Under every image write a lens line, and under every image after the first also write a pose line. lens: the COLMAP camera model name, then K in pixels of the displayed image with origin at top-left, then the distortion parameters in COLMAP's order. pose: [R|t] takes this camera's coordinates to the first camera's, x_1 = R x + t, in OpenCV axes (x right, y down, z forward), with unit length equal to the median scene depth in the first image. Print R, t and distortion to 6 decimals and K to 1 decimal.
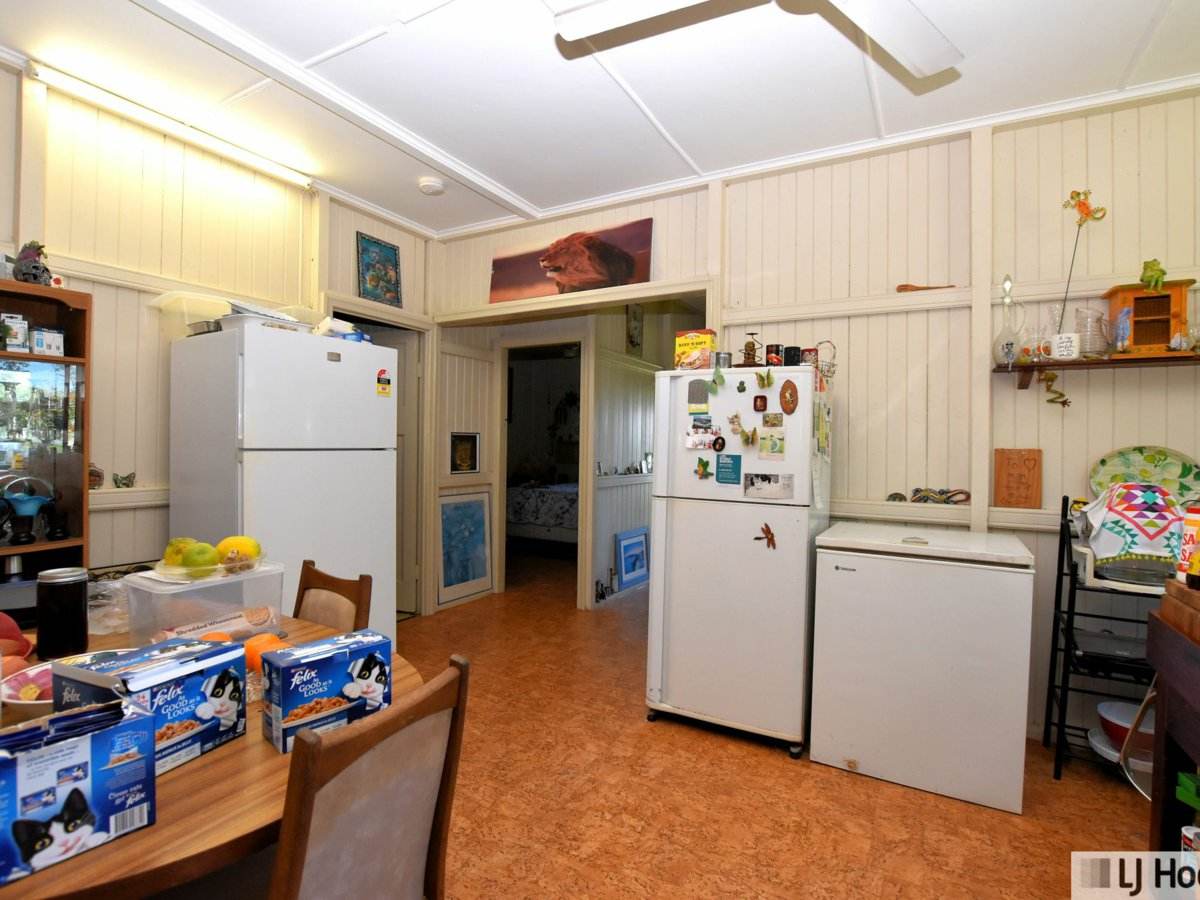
lens RADIAL K [[617.0, 0, 605.1], [0, 617.0, 443.5], [0, 0, 1]] dist [-0.033639, 0.001824]
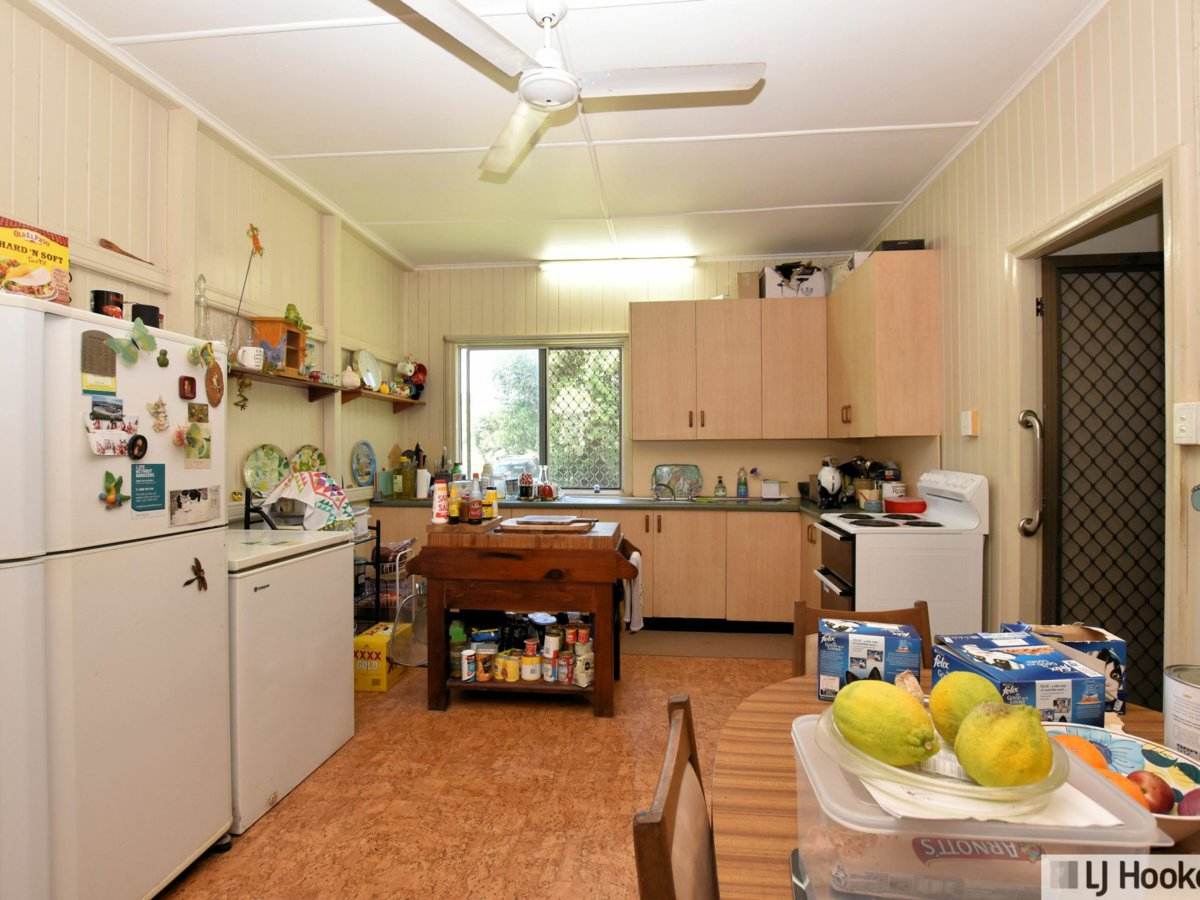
lens RADIAL K [[617.0, 0, 602.3], [0, 617.0, 453.2], [0, 0, 1]] dist [-0.033639, 0.001824]
pose [[-0.414282, -0.023092, 0.909856, -0.561679], [-0.007475, 0.999731, 0.021969, -0.010113], [-0.910118, 0.002300, -0.414343, 0.858191]]
